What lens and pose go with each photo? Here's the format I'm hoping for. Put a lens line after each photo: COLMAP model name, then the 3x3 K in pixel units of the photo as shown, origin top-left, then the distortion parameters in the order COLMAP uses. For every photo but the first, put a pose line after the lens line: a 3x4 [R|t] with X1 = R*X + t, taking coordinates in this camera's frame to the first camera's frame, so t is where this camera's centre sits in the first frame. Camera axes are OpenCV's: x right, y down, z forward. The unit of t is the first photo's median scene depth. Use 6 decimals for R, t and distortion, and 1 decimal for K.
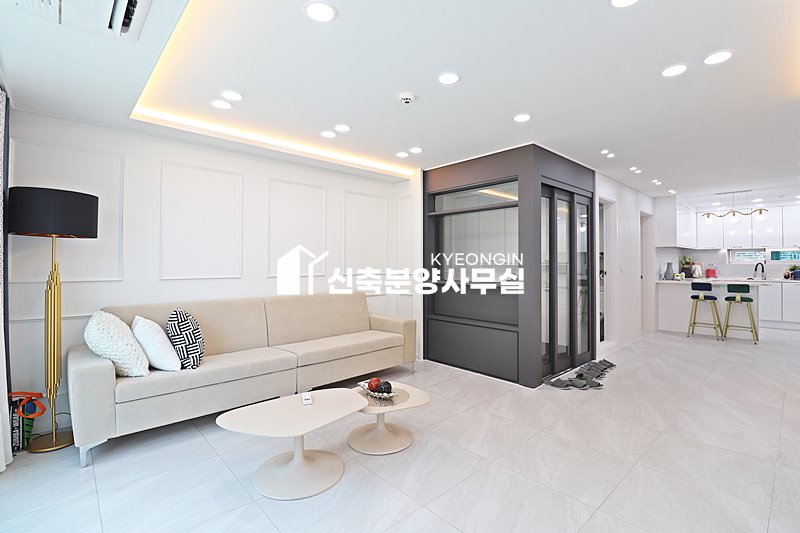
lens RADIAL K [[369.7, 0, 403.9], [0, 369.7, 259.3], [0, 0, 1]] dist [0.001744, -0.014750]
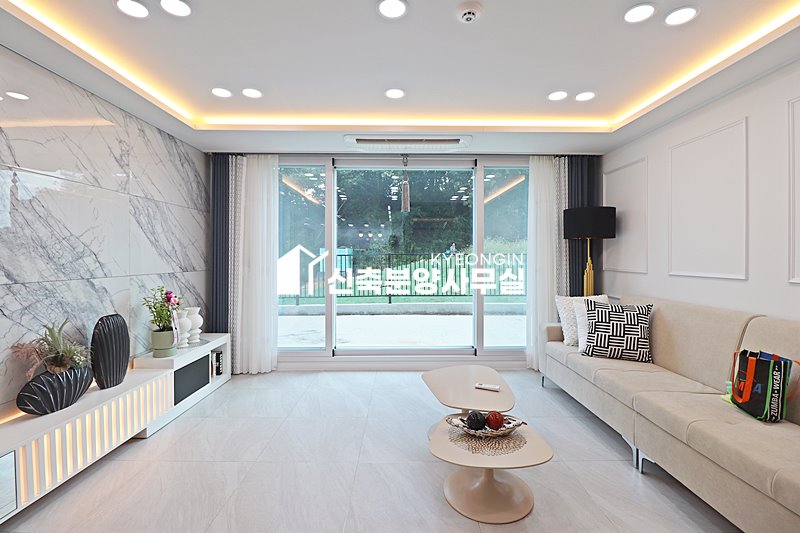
lens RADIAL K [[369.7, 0, 403.9], [0, 369.7, 259.3], [0, 0, 1]] dist [0.001744, -0.014750]
pose [[-0.673614, 0.002942, -0.739078, 0.575577], [0.006084, 0.999980, -0.001564, 0.015532], [0.739059, -0.005550, -0.673618, 1.331556]]
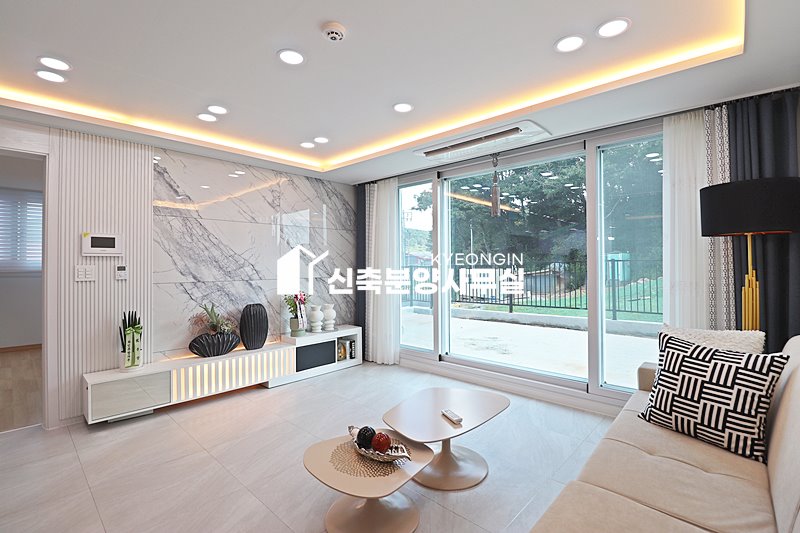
lens RADIAL K [[369.7, 0, 403.9], [0, 369.7, 259.3], [0, 0, 1]] dist [0.001744, -0.014750]
pose [[-0.997082, 0.003761, -0.076243, -0.068779], [0.005535, 0.999718, -0.023074, 0.010891], [0.076135, -0.023429, -0.996822, 1.657573]]
